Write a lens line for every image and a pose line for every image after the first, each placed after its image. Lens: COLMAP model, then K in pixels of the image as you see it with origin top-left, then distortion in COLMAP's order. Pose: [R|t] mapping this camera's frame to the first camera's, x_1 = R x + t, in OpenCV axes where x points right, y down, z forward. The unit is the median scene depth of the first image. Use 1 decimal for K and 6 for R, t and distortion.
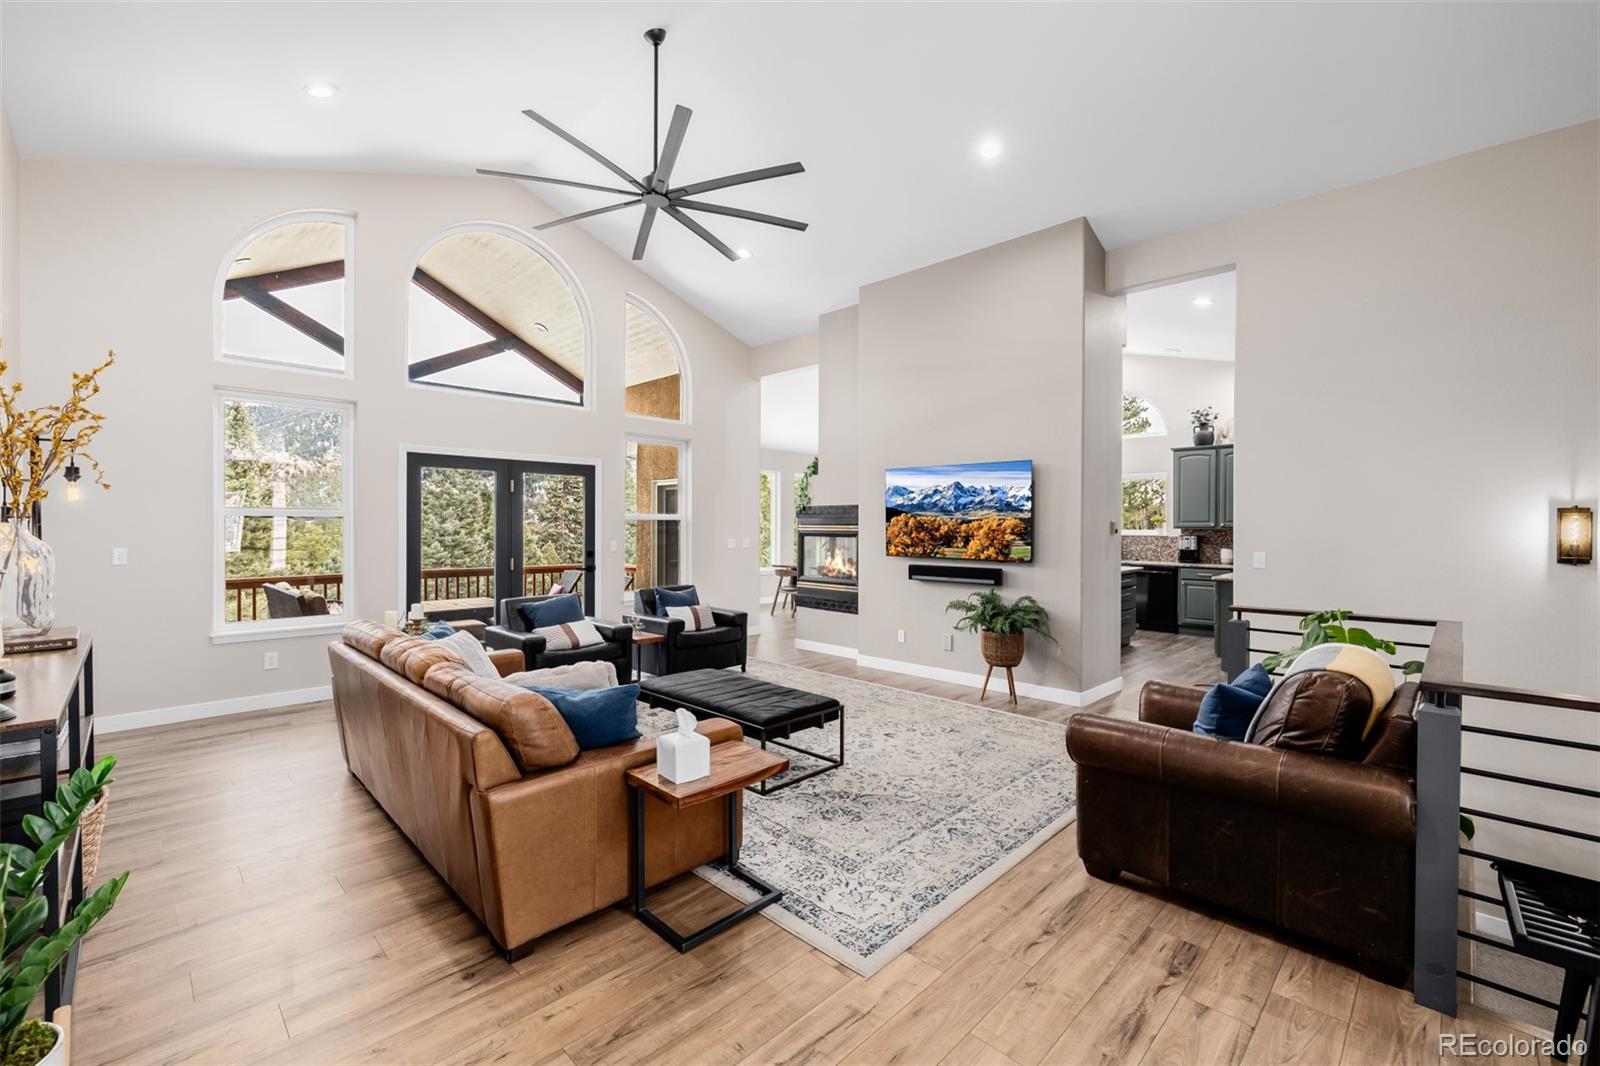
lens RADIAL K [[672.5, 0, 798.1], [0, 672.5, 532.5], [0, 0, 1]] dist [0.000985, -0.000022]
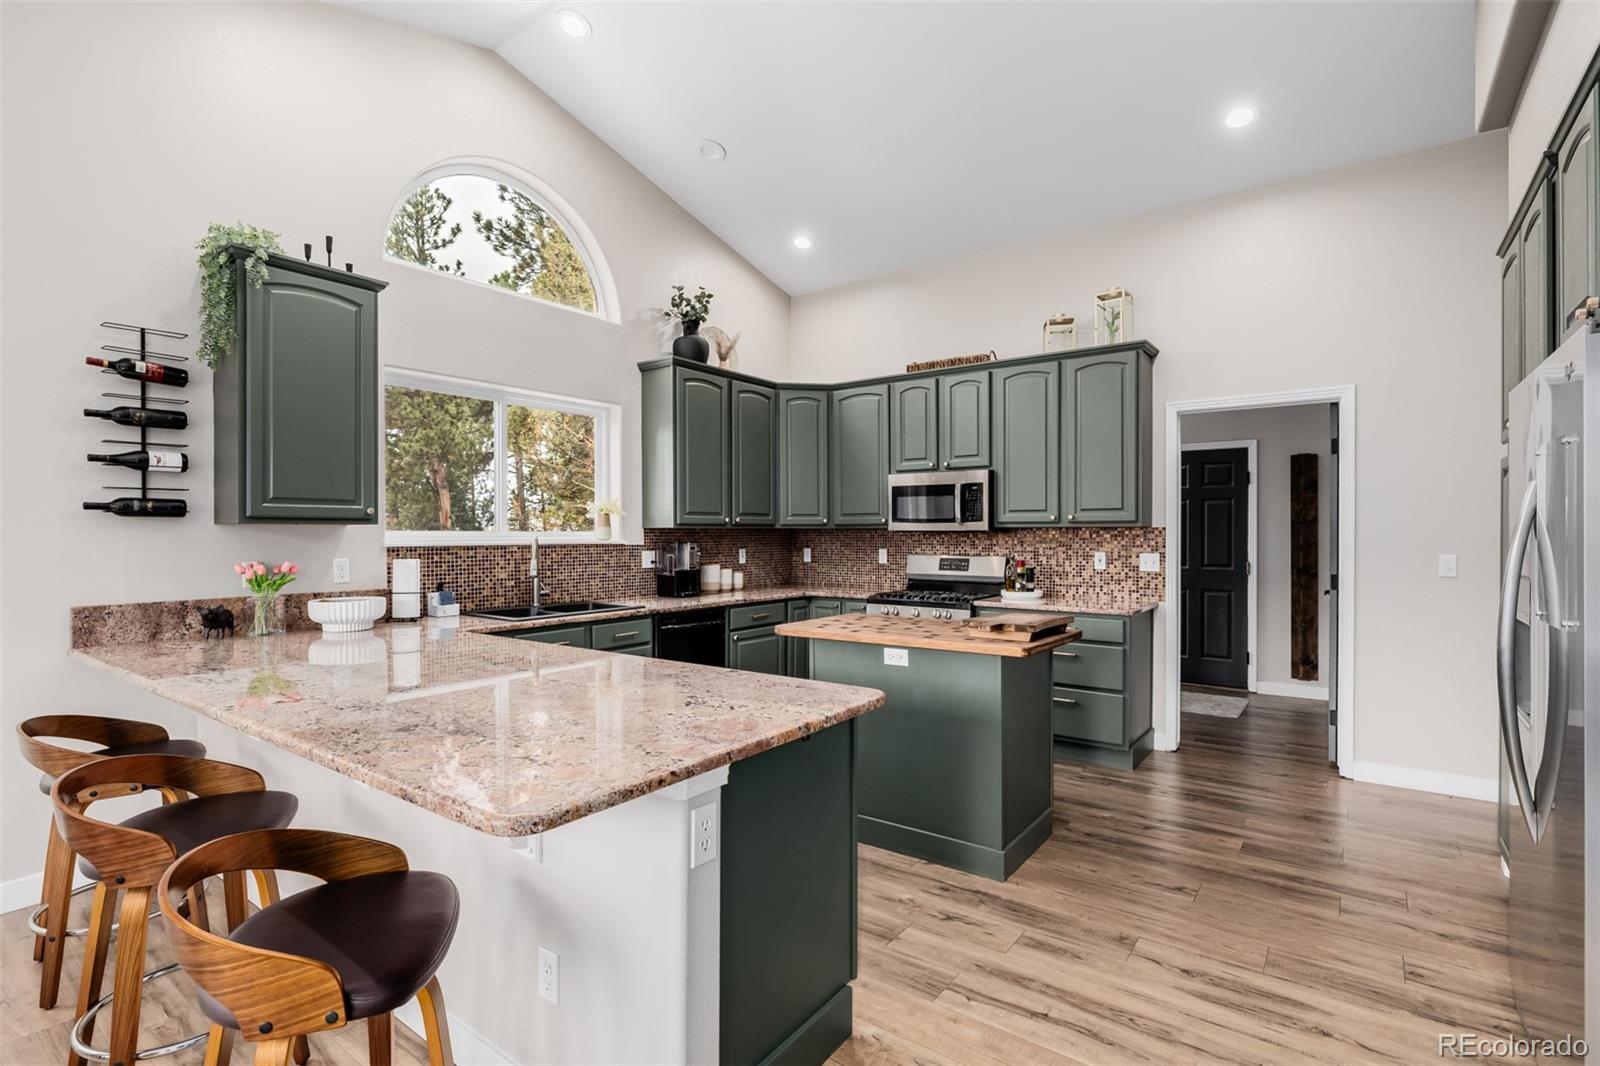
lens RADIAL K [[772.1, 0, 792.3], [0, 772.1, 533.8], [0, 0, 1]] dist [-0.001626, 0.001352]
pose [[-0.125184, -0.004266, 0.992124, 0.017768], [0.010117, 0.999933, 0.005576, -0.005403], [-0.992082, 0.010736, -0.125132, 1.512787]]
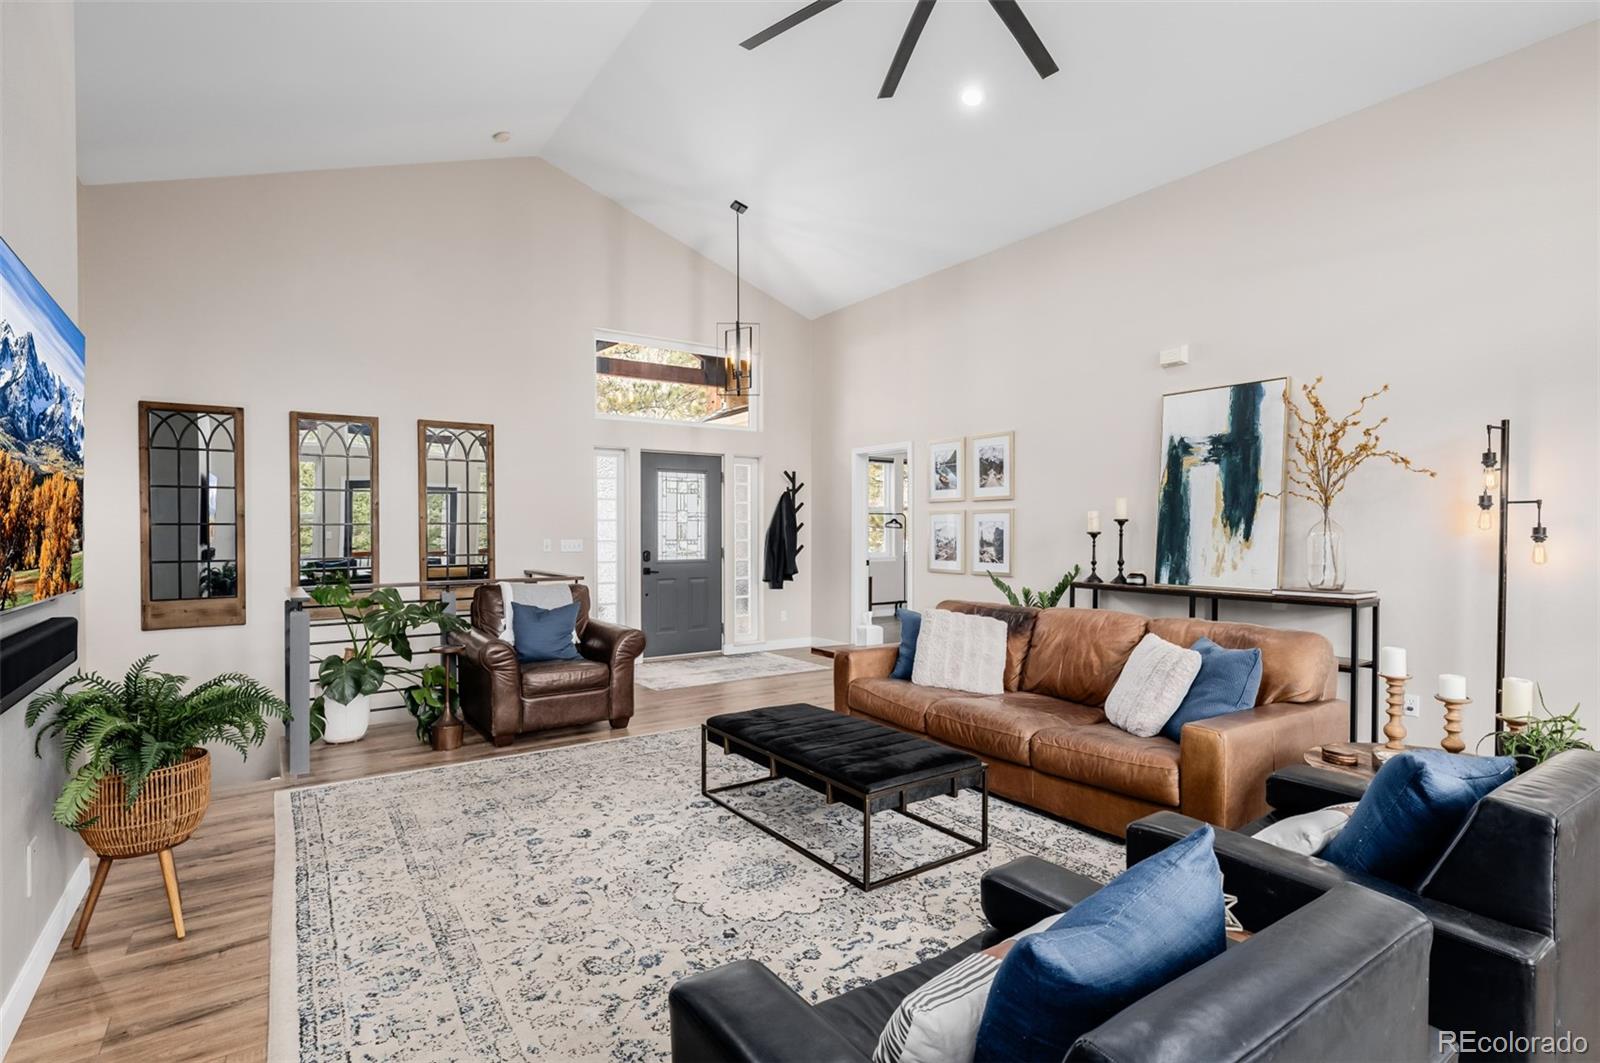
lens RADIAL K [[772.1, 0, 778.5], [0, 772.1, 547.0], [0, 0, 1]] dist [-0.001626, 0.001352]
pose [[-0.976998, -0.004220, 0.213205, -0.150794], [0.002340, 0.999532, 0.030509, 0.003999], [-0.213234, 0.030306, -0.976531, 1.248558]]
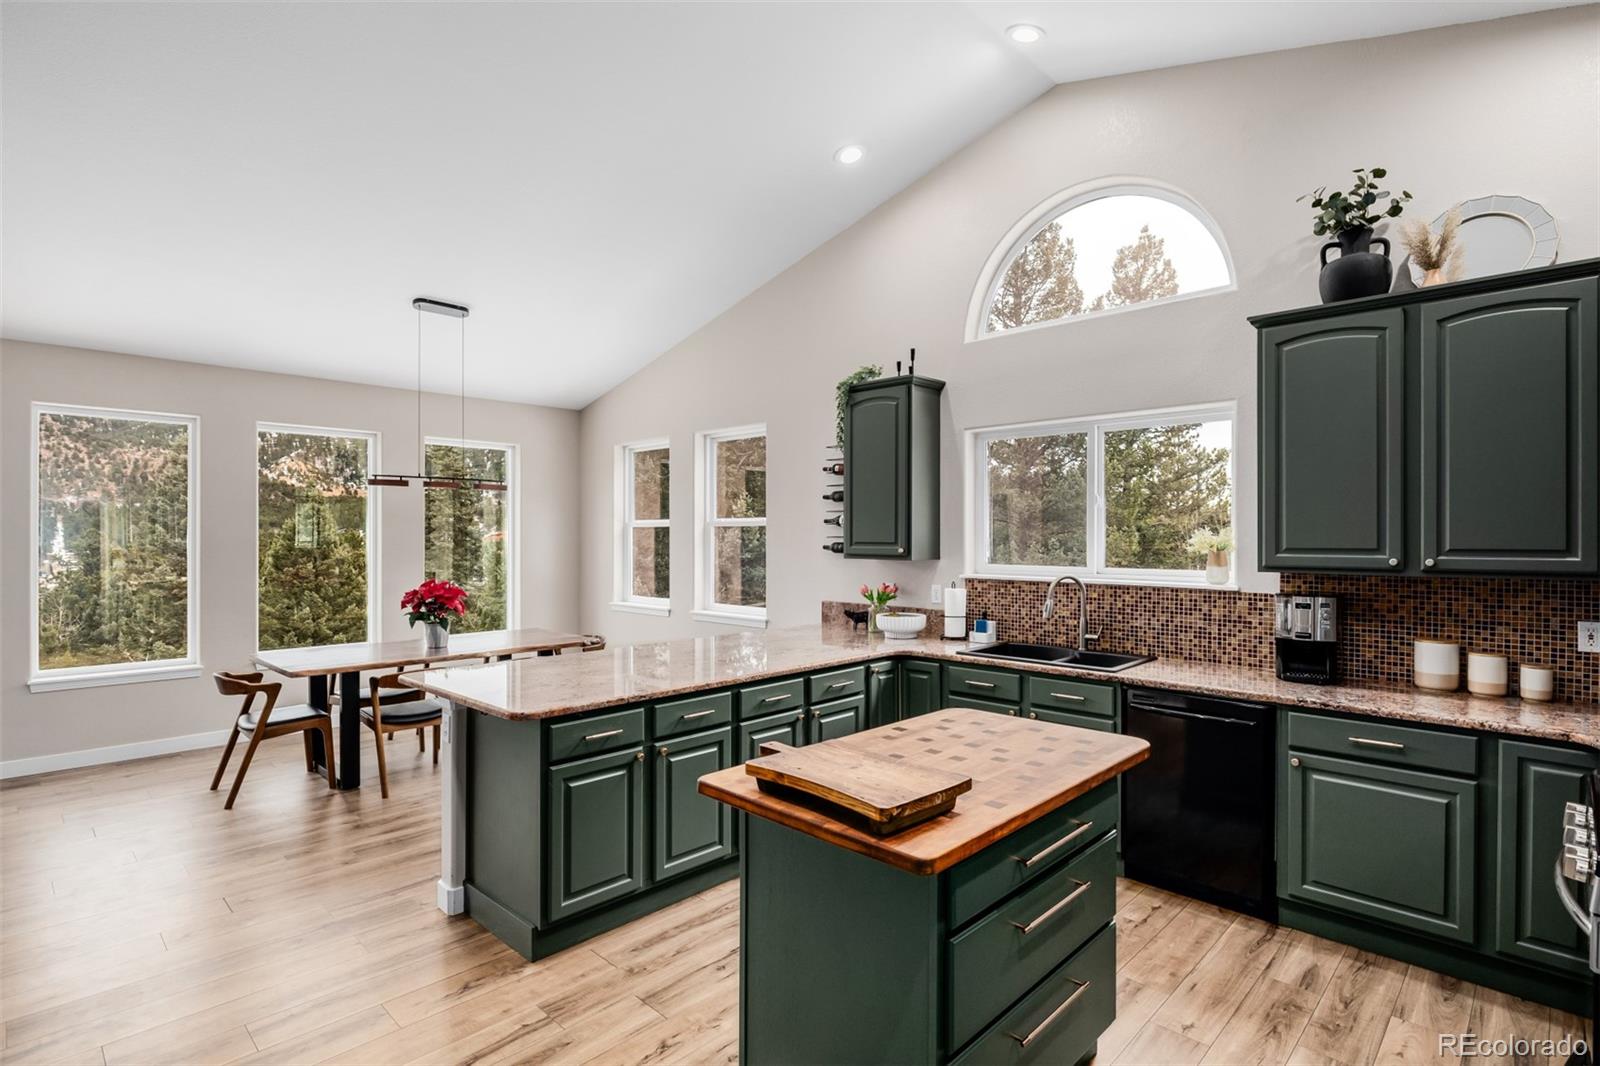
lens RADIAL K [[789.9, 0, 789.4], [0, 789.9, 536.9], [0, 0, 1]] dist [-0.009572, 0.001347]
pose [[0.999877, -0.003680, -0.015236, 0.528742], [0.003590, 0.999976, -0.005924, -0.031702], [0.015258, 0.005868, 0.999866, 0.964869]]
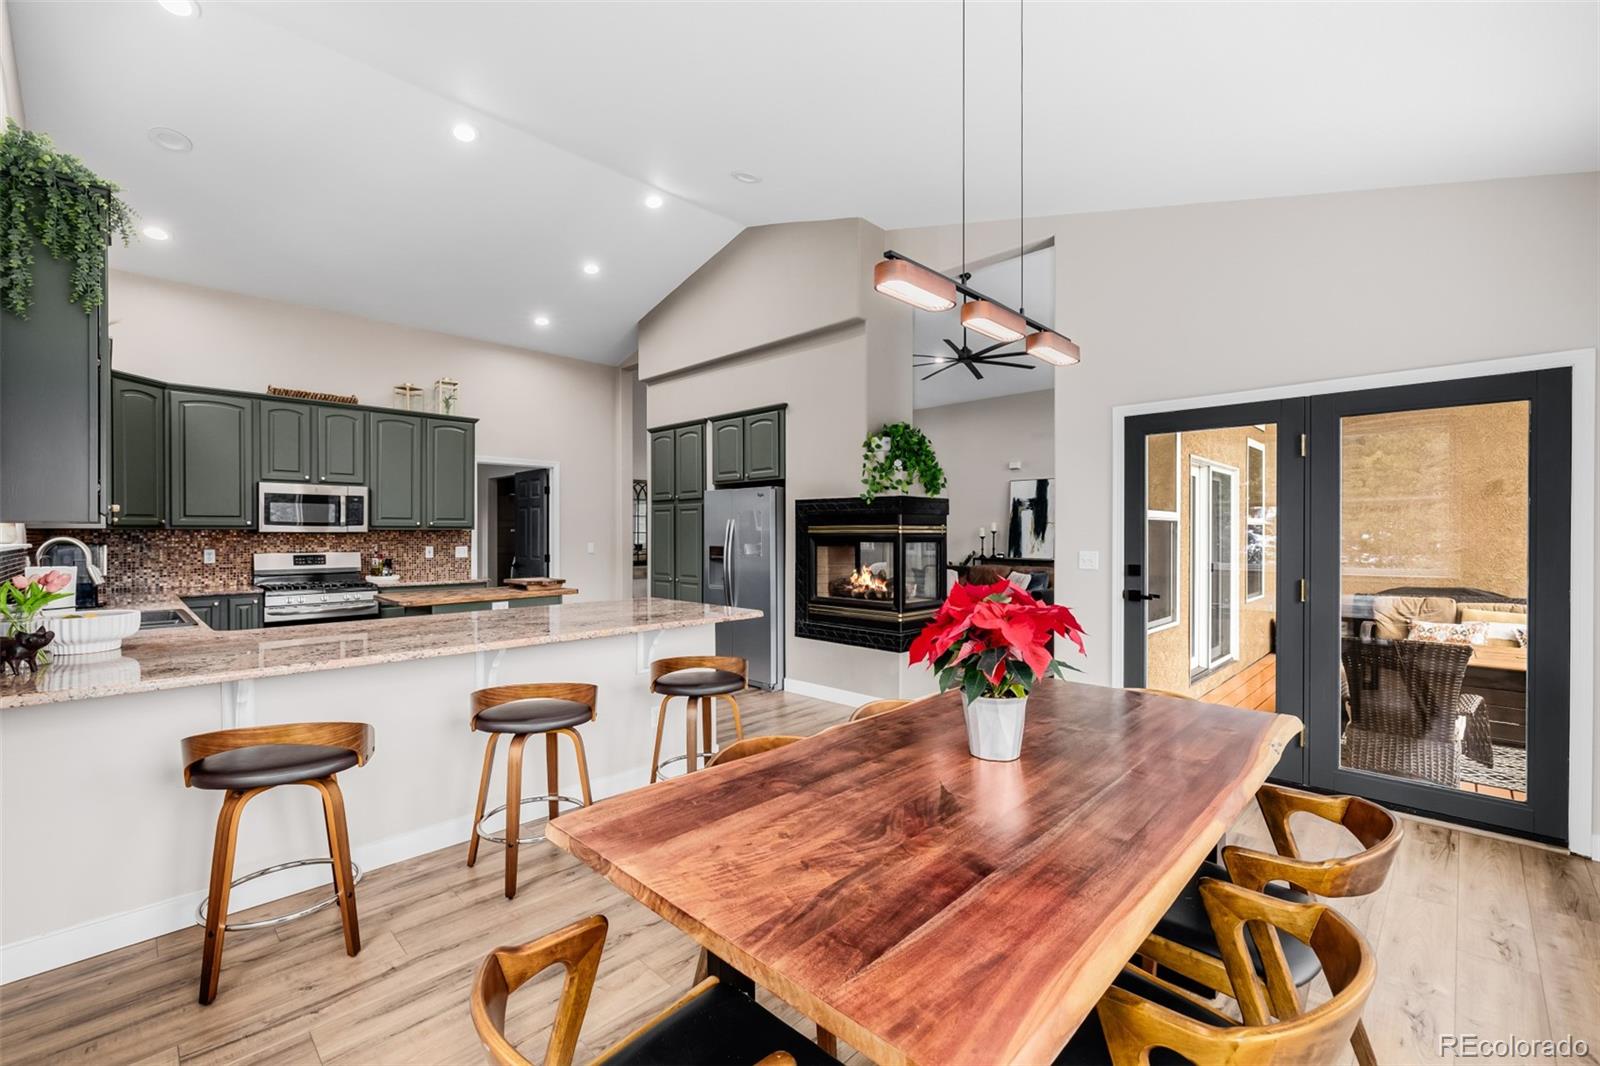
lens RADIAL K [[672.5, 0, 795.9], [0, 672.5, 536.0], [0, 0, 1]] dist [0.000985, -0.000022]
pose [[-0.999934, -0.001112, 0.011414, 0.186672], [-0.000969, 0.999921, 0.012529, -0.009454], [-0.011427, 0.012517, -0.999856, 2.175425]]
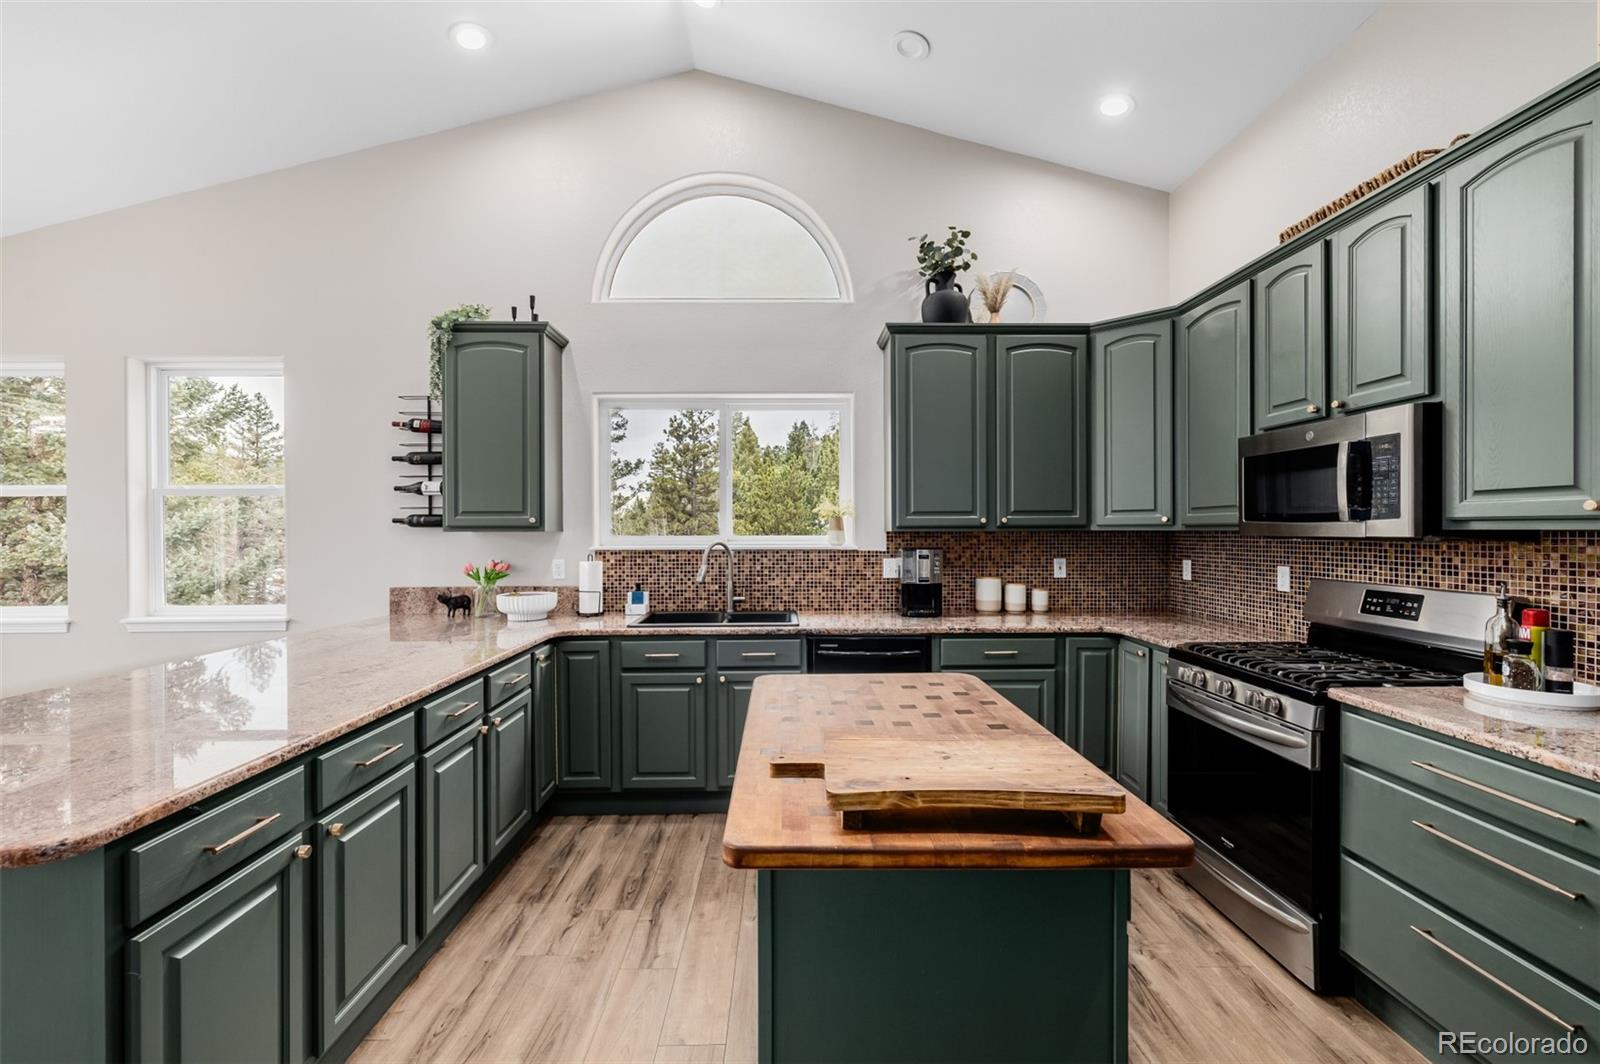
lens RADIAL K [[672.5, 0, 791.2], [0, 672.5, 536.1], [0, 0, 1]] dist [0.000985, -0.000022]
pose [[0.710183, -0.011966, 0.703916, 0.373414], [0.012299, 0.999914, 0.004590, -0.008449], [-0.703910, 0.005397, 0.710269, 1.174774]]
